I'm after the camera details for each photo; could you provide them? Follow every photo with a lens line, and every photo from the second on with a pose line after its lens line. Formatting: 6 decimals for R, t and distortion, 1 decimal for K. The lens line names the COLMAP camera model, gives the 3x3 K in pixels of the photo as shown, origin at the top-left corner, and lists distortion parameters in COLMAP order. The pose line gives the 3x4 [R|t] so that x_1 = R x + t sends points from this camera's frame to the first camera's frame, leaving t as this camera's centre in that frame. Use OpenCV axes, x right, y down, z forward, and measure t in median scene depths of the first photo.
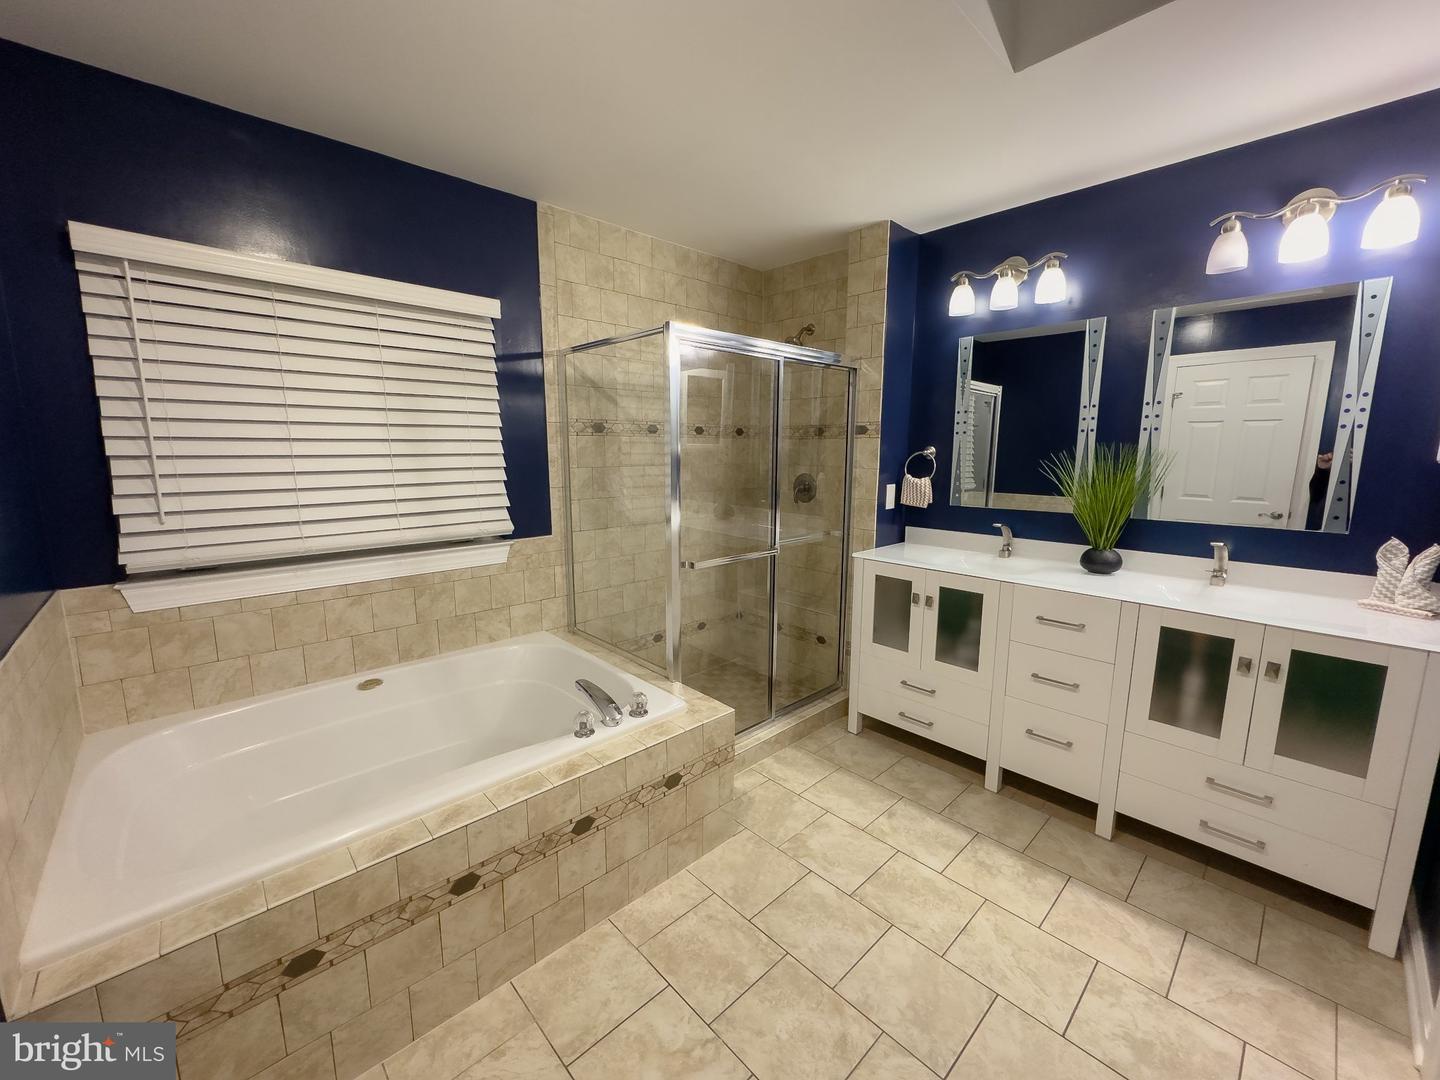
lens RADIAL K [[567.7, 0, 722.7], [0, 567.7, 537.6], [0, 0, 1]] dist [-0.005295, 0.000149]
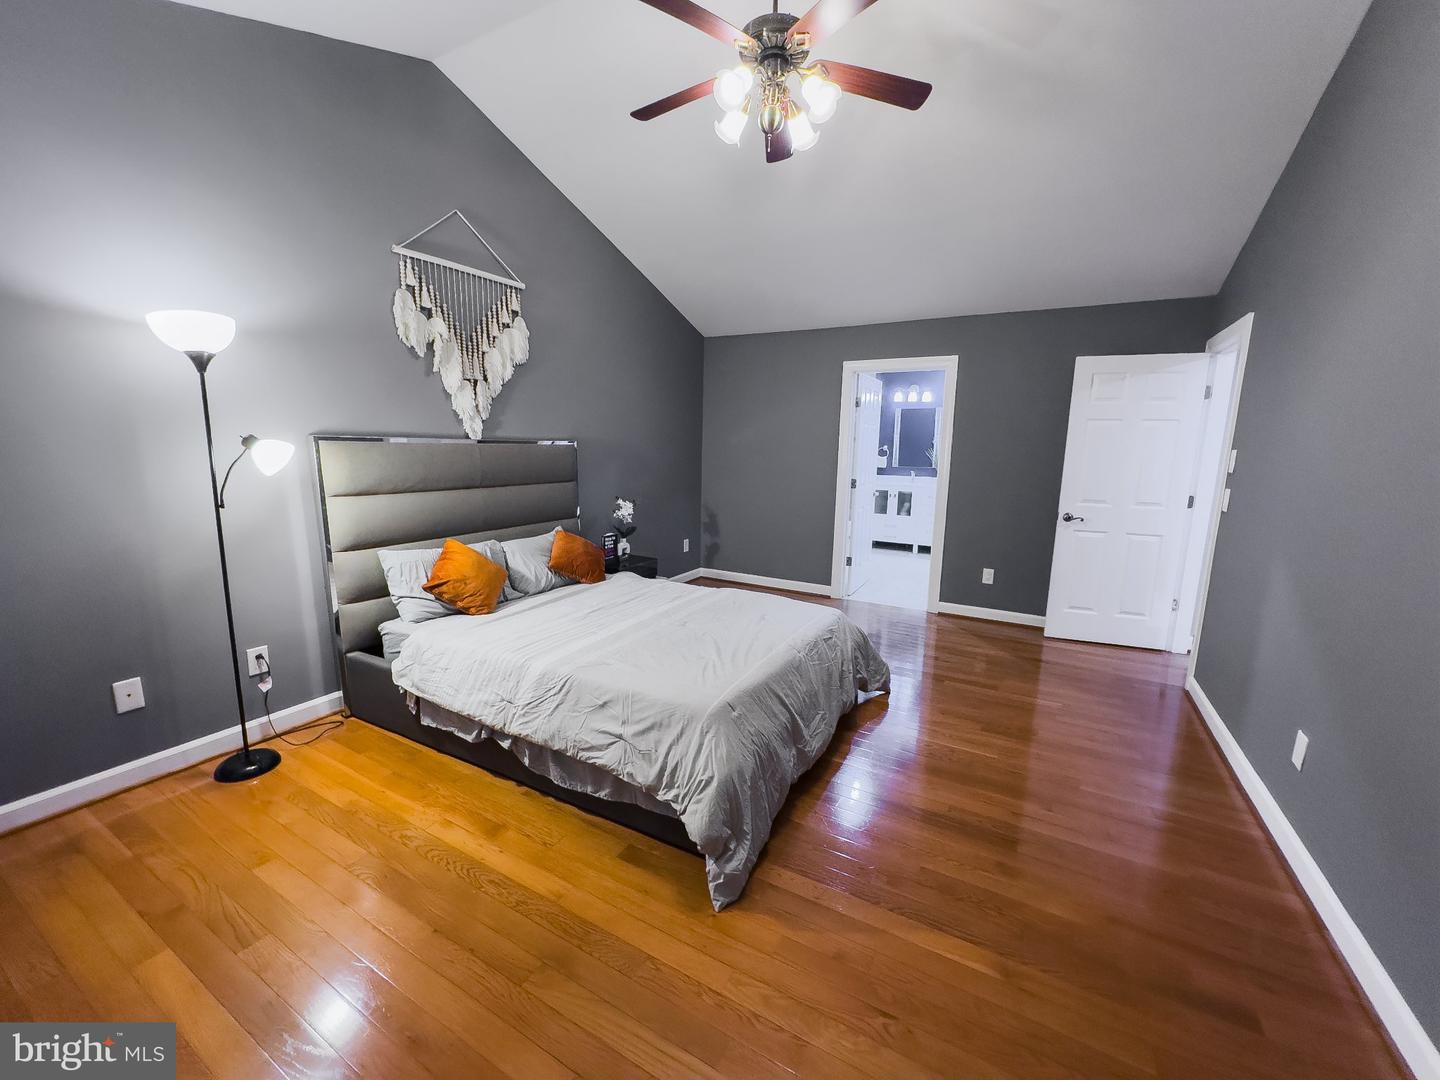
lens RADIAL K [[567.7, 0, 717.5], [0, 567.7, 540.8], [0, 0, 1]] dist [-0.005295, 0.000149]
pose [[0.954917, -0.031349, 0.295213, -1.458727], [0.024530, 0.999340, 0.026774, 0.244151], [-0.295858, -0.018325, 0.955056, -1.649396]]
